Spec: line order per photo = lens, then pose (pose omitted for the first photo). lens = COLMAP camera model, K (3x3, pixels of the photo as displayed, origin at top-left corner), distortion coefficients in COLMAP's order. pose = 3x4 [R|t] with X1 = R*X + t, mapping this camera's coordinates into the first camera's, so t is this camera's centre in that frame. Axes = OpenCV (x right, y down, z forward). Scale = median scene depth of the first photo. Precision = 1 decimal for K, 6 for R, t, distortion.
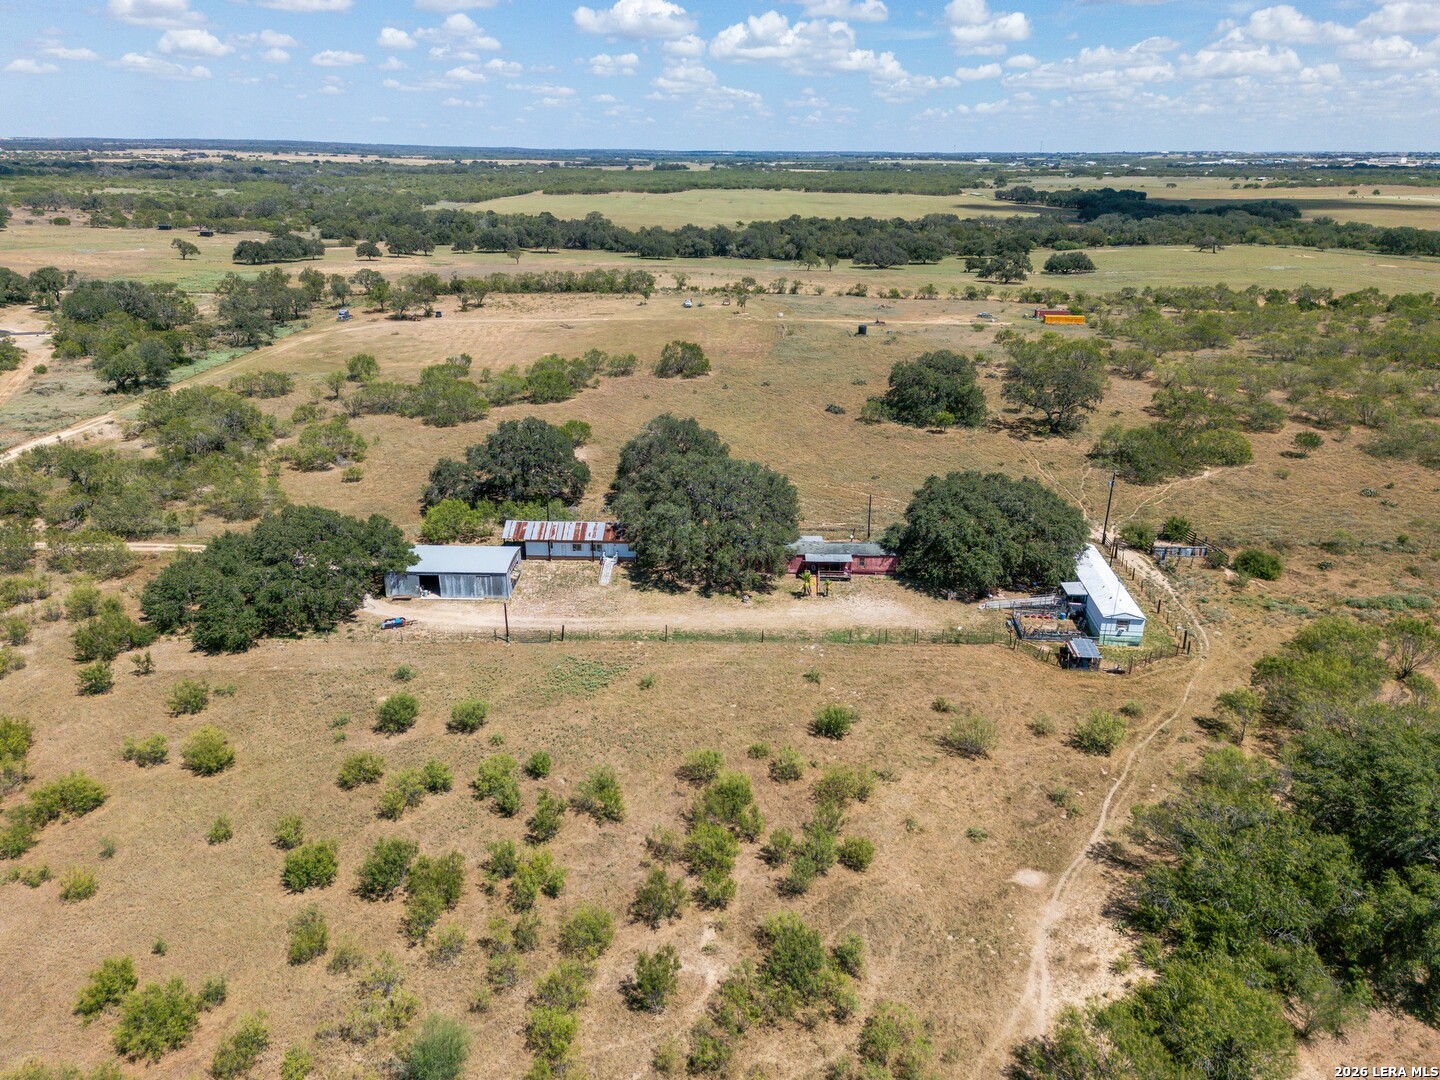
lens RADIAL K [[1008.1, 0, 720.9], [0, 1008.1, 548.5], [0, 0, 1]] dist [0.075802, -0.050488]
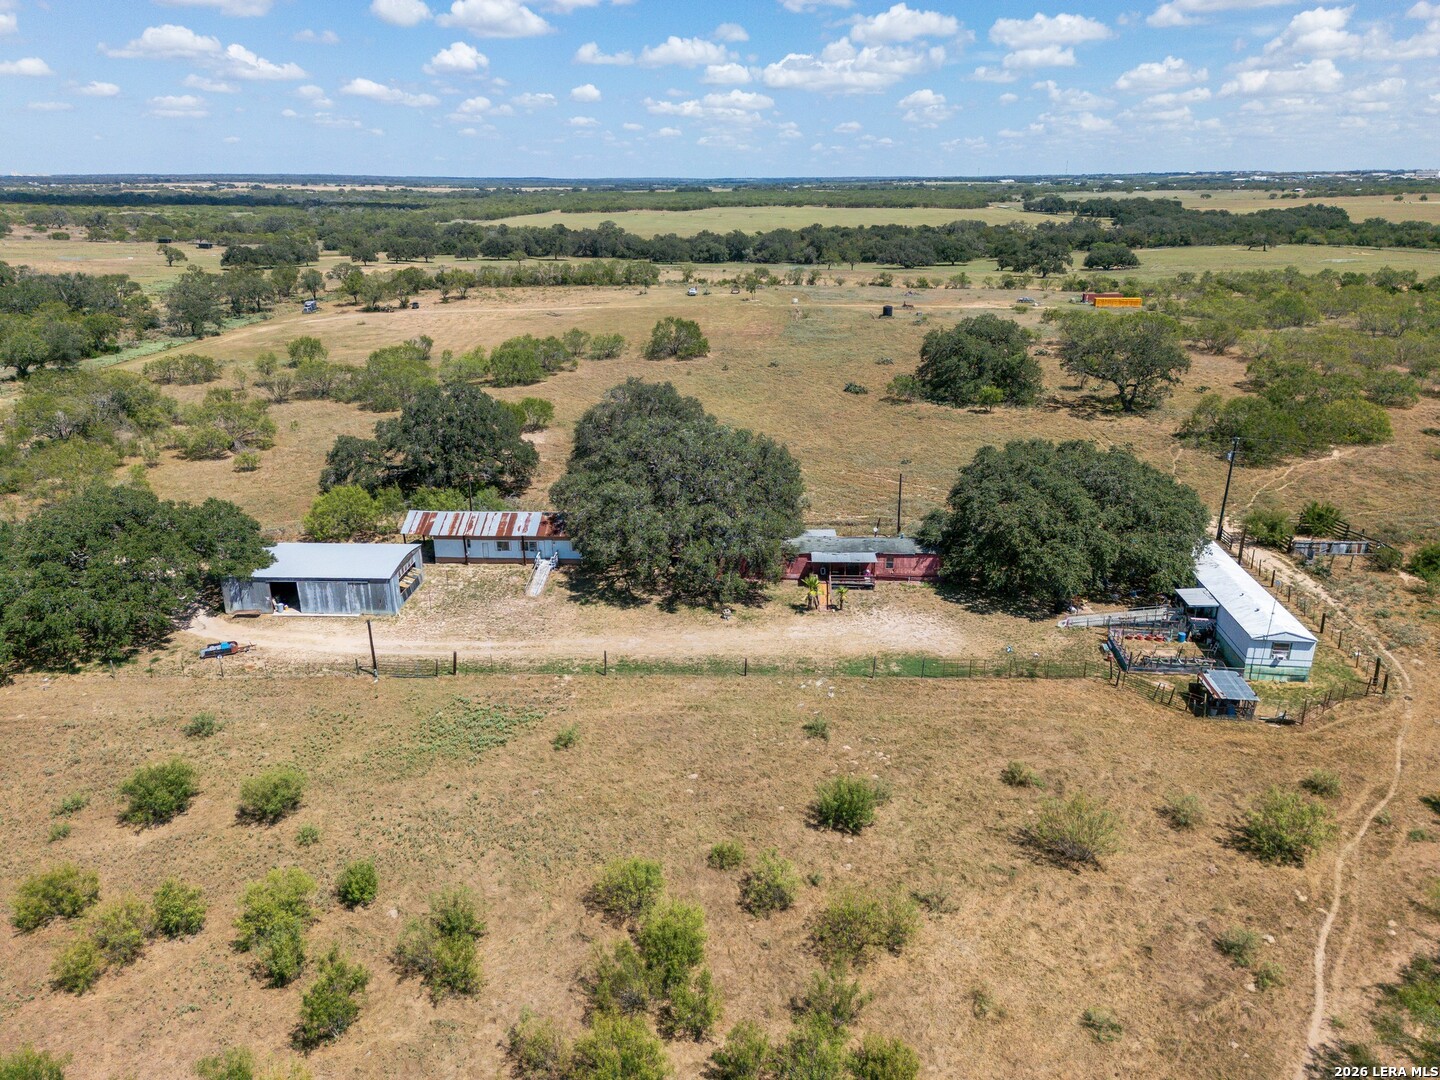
lens RADIAL K [[1008.1, 0, 720.3], [0, 1008.1, 550.6], [0, 0, 1]] dist [0.075802, -0.050488]
pose [[0.999649, -0.004711, -0.026052, 0.033492], [0.004122, 0.999736, -0.022618, 0.018245], [0.026152, 0.022503, 0.999405, 0.245149]]
